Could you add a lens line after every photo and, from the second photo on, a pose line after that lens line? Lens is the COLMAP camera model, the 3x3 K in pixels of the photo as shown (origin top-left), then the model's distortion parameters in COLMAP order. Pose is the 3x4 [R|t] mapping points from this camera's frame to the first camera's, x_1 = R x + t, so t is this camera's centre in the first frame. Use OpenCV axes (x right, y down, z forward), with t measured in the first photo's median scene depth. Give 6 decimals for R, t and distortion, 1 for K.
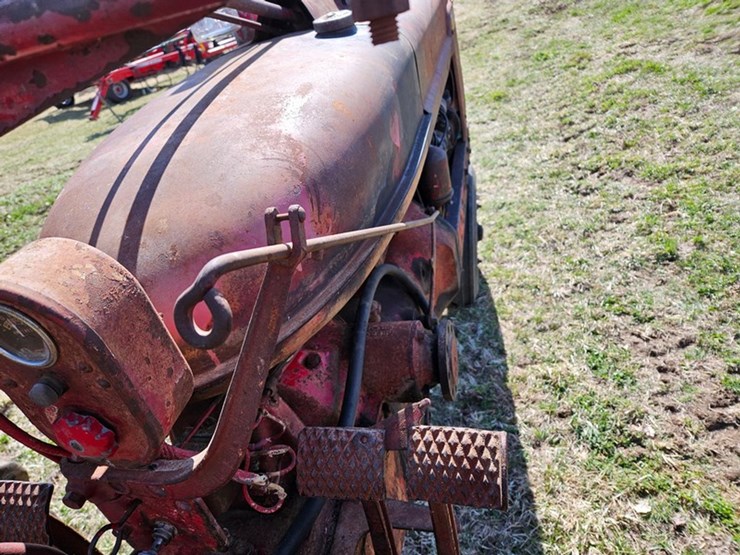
lens RADIAL K [[496.9, 0, 361.2], [0, 496.9, 283.7], [0, 0, 1]] dist [0.062951, -0.054392]
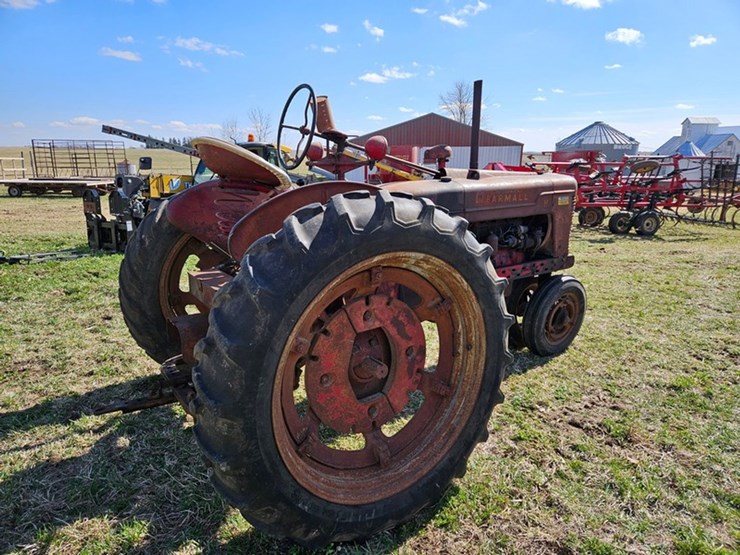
lens RADIAL K [[489.3, 0, 370.0], [0, 489.3, 277.5], [0, 0, 1]] dist [0.068593, -0.050489]
pose [[0.691631, 0.376359, -0.616442, 0.804574], [-0.523968, 0.848889, -0.069601, 0.250558], [0.497096, 0.371134, 0.784318, -0.720777]]
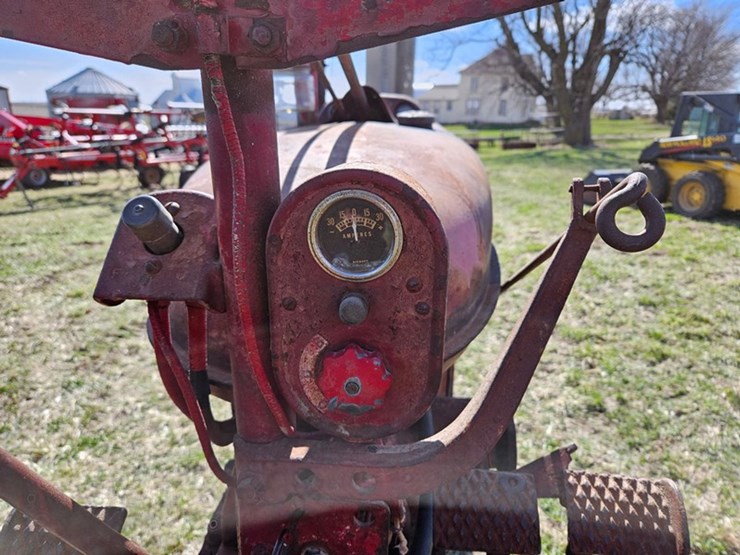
lens RADIAL K [[503.8, 0, 371.4], [0, 503.8, 271.2], [0, 0, 1]] dist [0.046640, -0.046976]
pose [[0.965700, 0.179963, 0.187179, -0.117847], [-0.116132, 0.944094, -0.308546, 0.064074], [-0.232241, 0.276226, 0.932611, 0.020746]]
